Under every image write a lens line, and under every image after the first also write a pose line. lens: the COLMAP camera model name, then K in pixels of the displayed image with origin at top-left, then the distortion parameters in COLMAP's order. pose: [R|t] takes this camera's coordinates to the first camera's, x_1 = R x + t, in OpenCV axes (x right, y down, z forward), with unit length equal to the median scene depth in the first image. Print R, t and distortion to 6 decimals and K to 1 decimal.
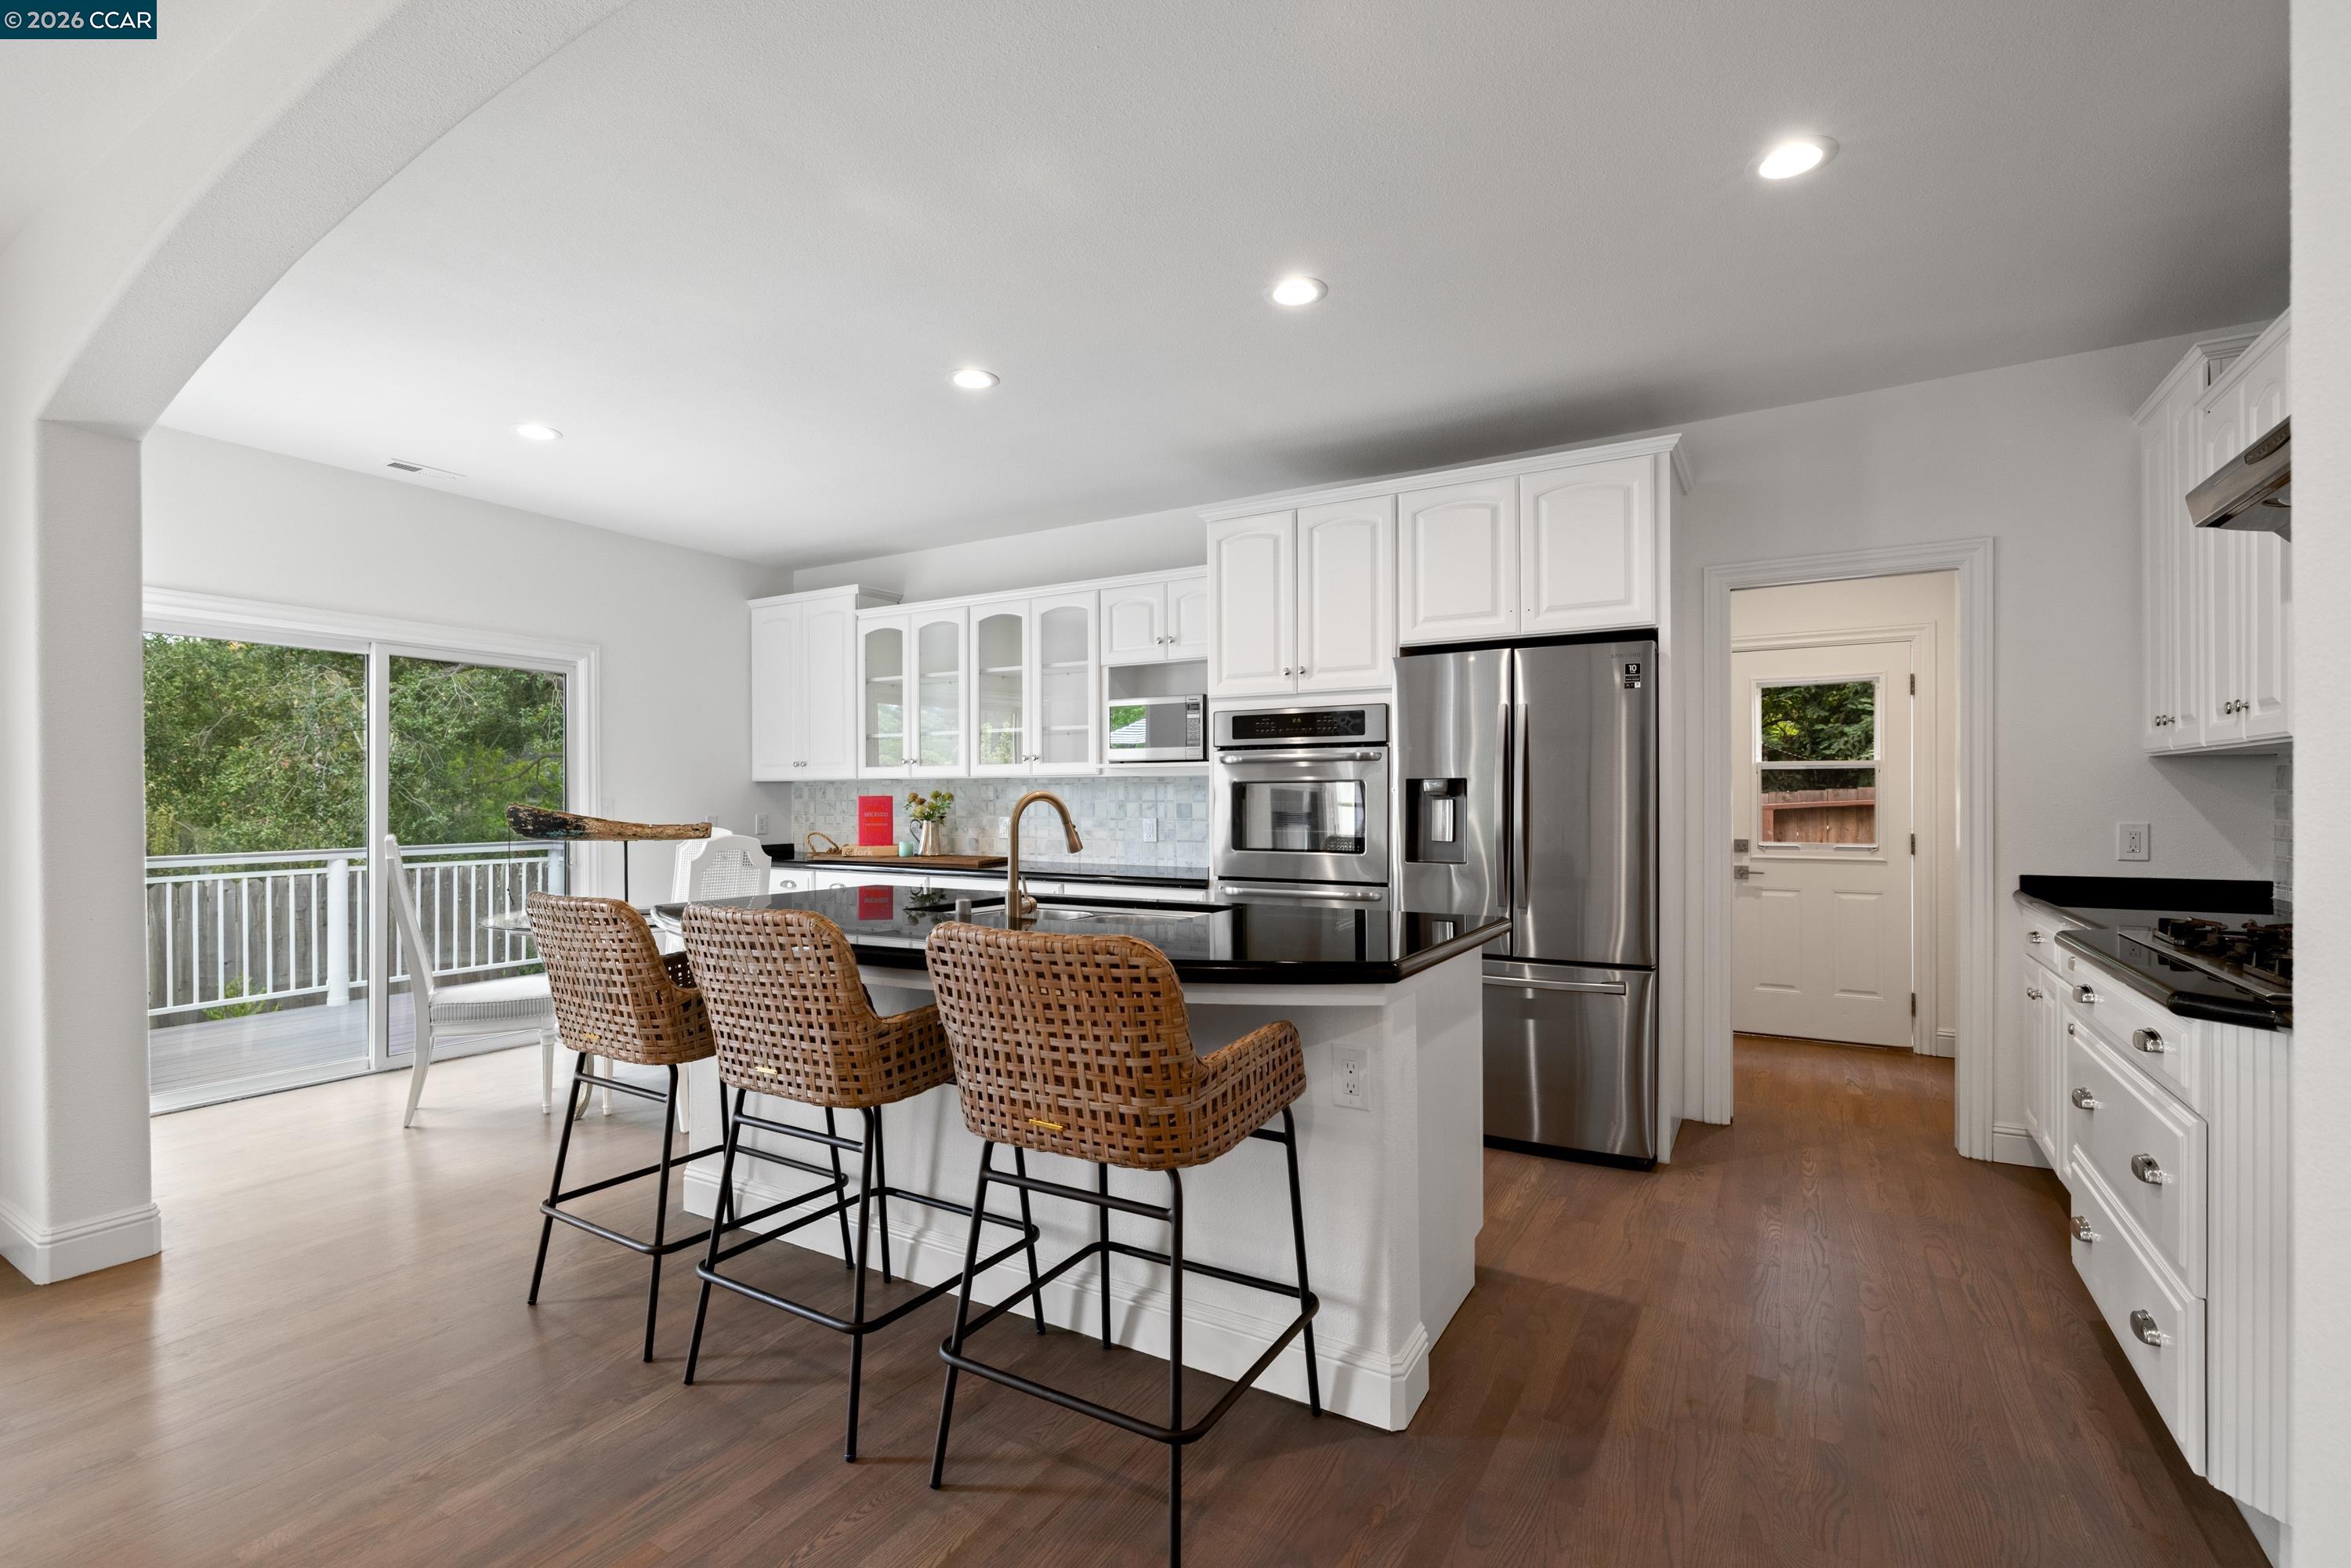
lens RADIAL K [[1060.1, 0, 1154.7], [0, 1060.1, 780.1], [0, 0, 1]] dist [-0.005282, 0.000017]
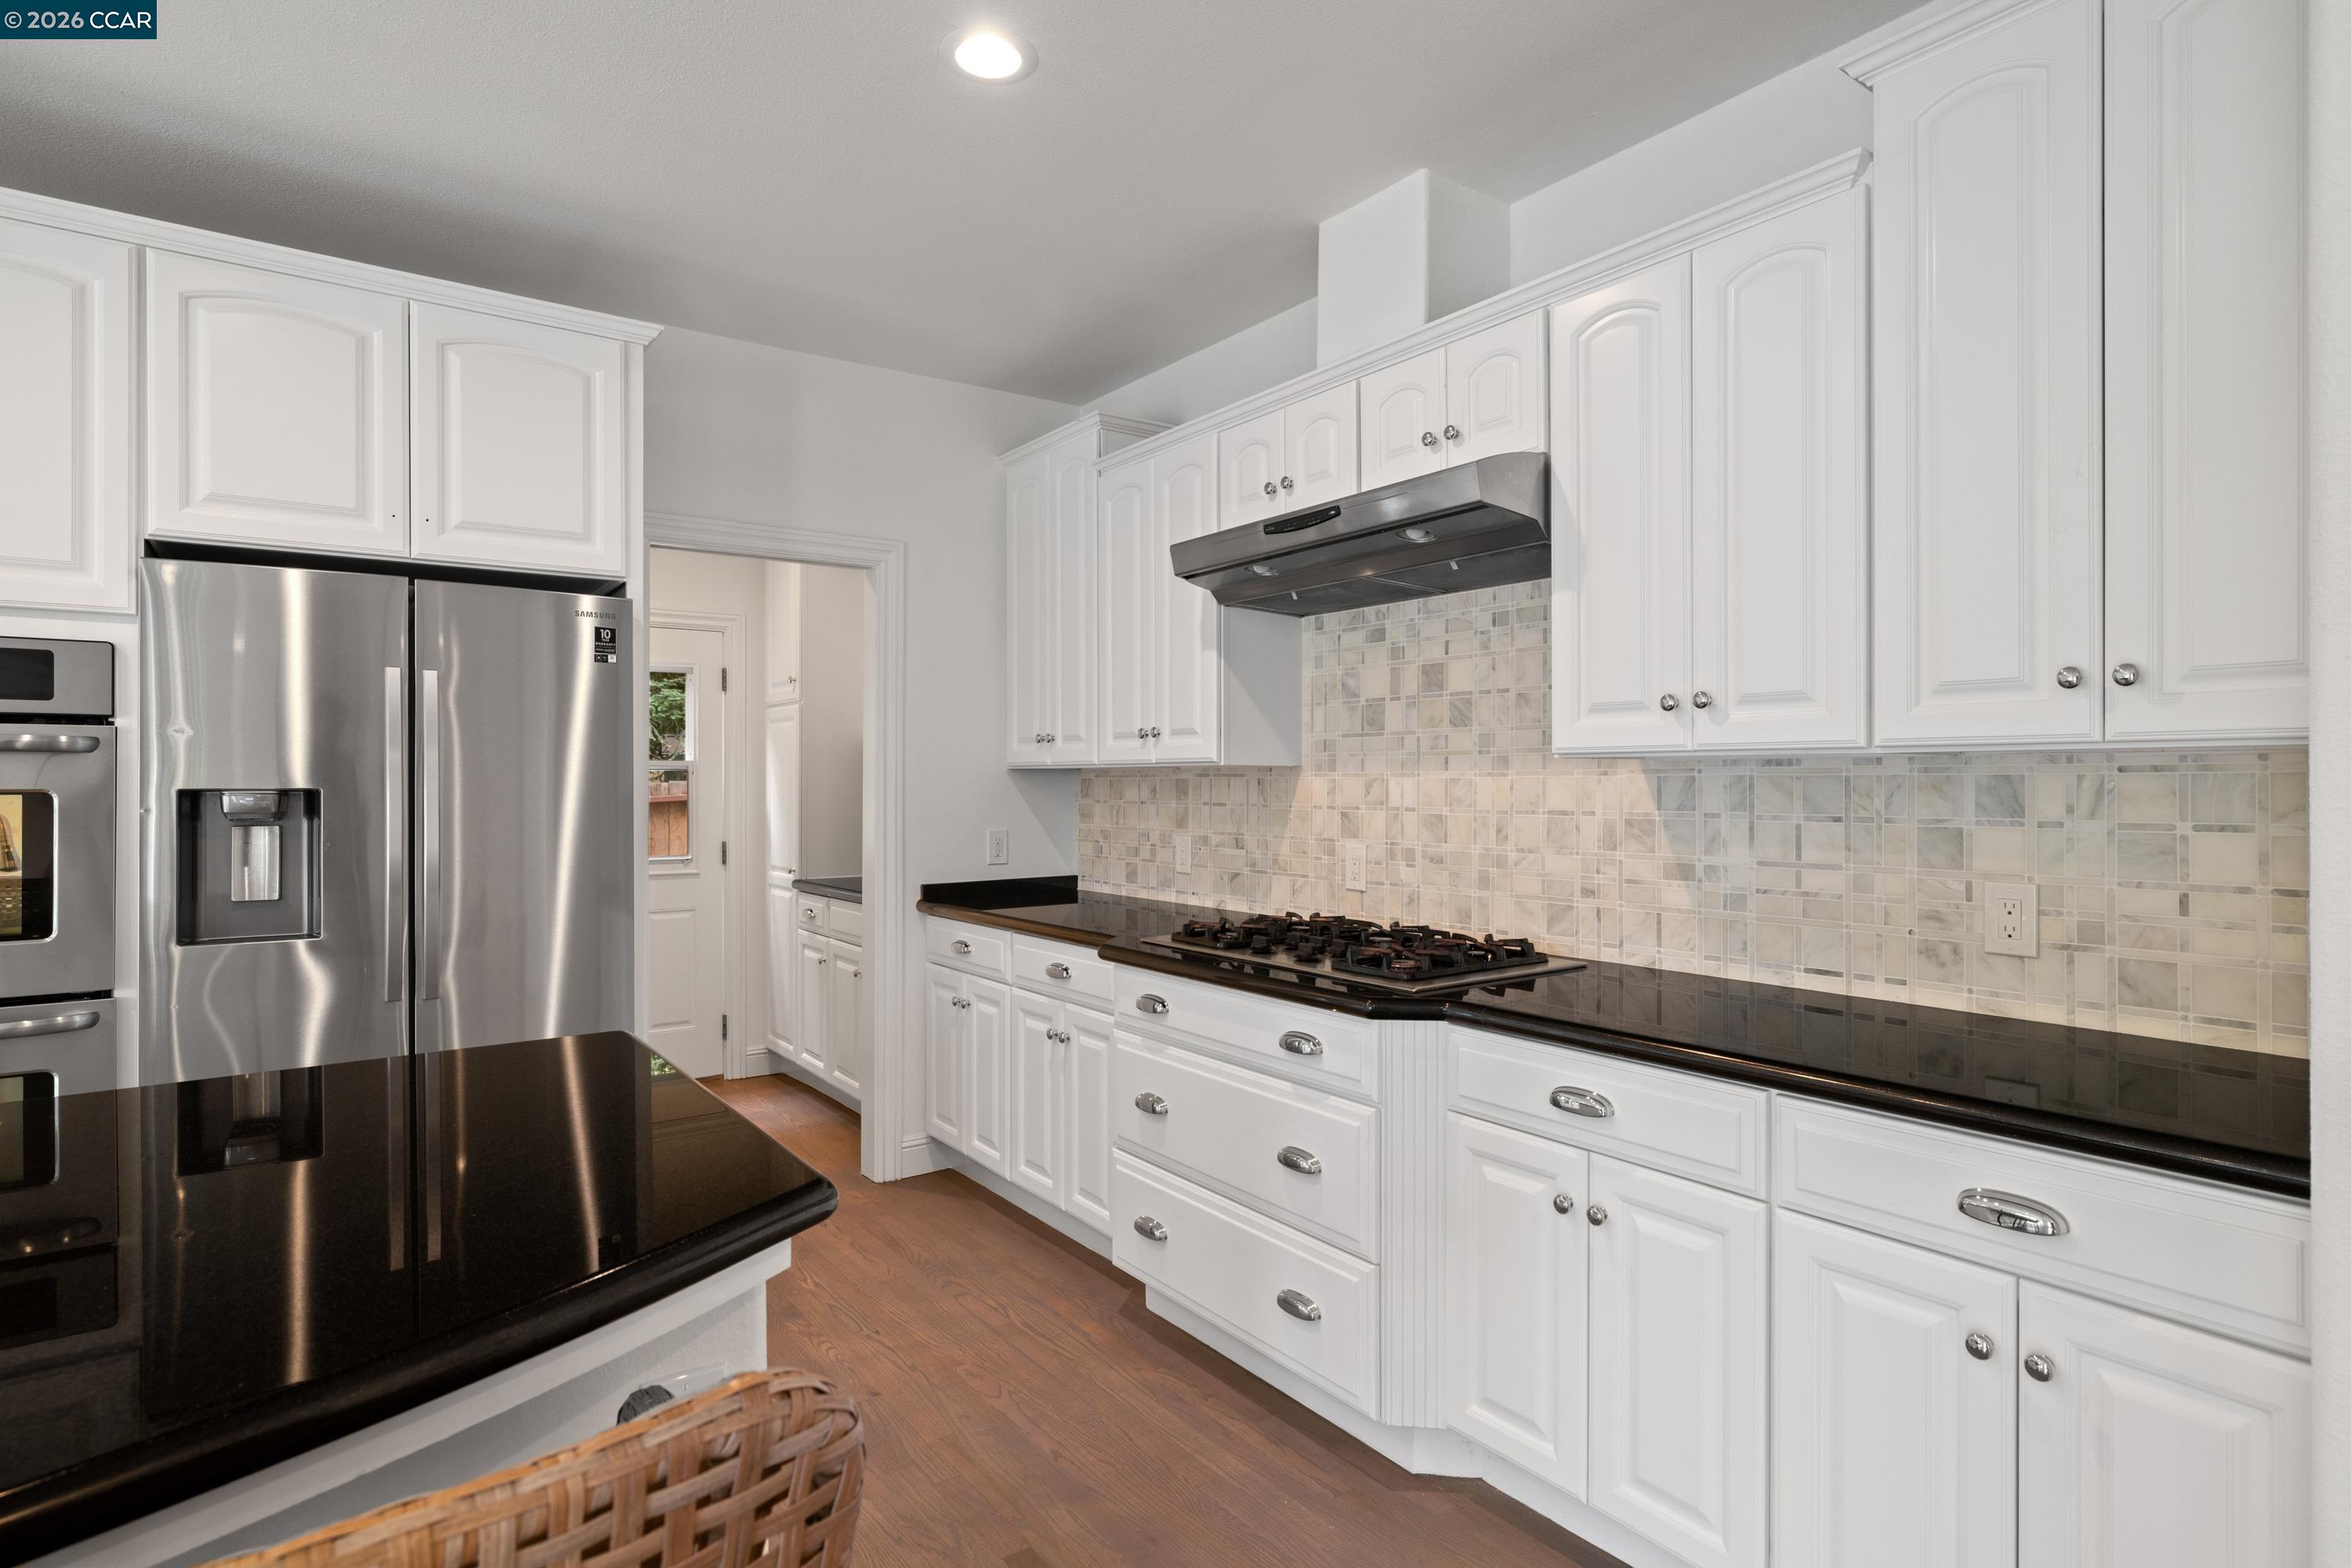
lens RADIAL K [[1204.5, 0, 1168.0], [0, 1204.5, 778.3], [0, 0, 1]] dist [0.005730, 0.000412]
pose [[0.399410, 0.004324, 0.916762, -0.092069], [-0.012749, 0.999918, 0.000839, -0.010174], [-0.916684, -0.012023, 0.399433, 0.224348]]
